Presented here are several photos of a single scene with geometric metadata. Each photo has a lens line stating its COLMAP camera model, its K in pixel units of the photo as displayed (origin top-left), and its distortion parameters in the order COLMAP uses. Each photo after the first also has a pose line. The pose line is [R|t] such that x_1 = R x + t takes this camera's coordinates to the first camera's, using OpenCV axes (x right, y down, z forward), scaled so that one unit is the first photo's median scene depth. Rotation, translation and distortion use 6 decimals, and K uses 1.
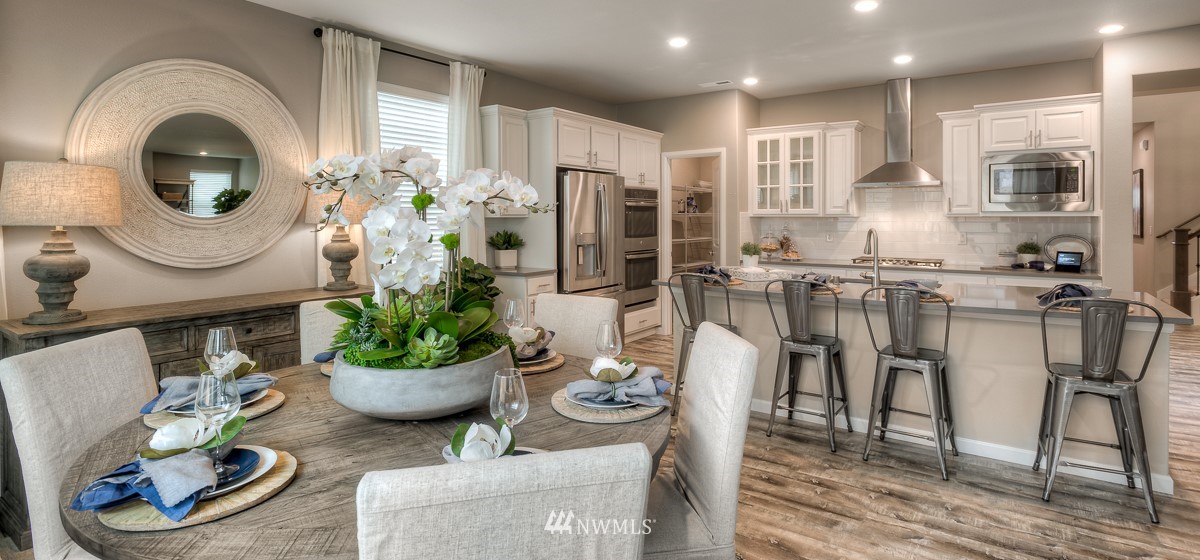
lens RADIAL K [[556.6, 0, 596.7], [0, 556.6, 233.7], [0, 0, 1]] dist [-0.010181, 0.002077]
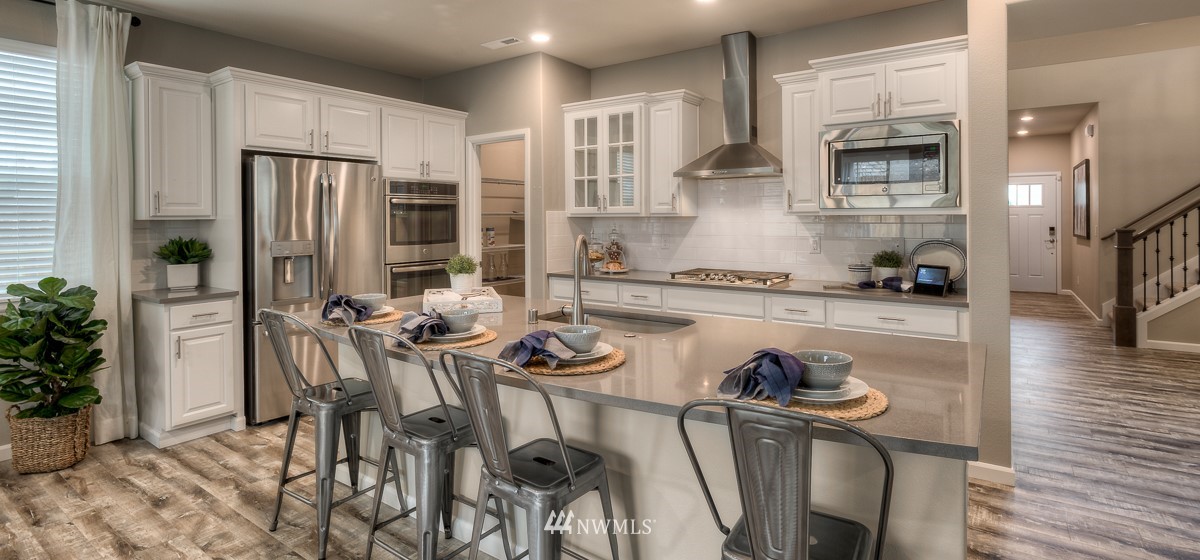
lens RADIAL K [[556.6, 0, 593.1], [0, 556.6, 229.5], [0, 0, 1]] dist [-0.010181, 0.002077]
pose [[0.999927, -0.004442, 0.011279, 0.327882], [0.004543, 0.999950, -0.008914, -0.006431], [-0.011239, 0.008964, 0.999897, 0.237582]]
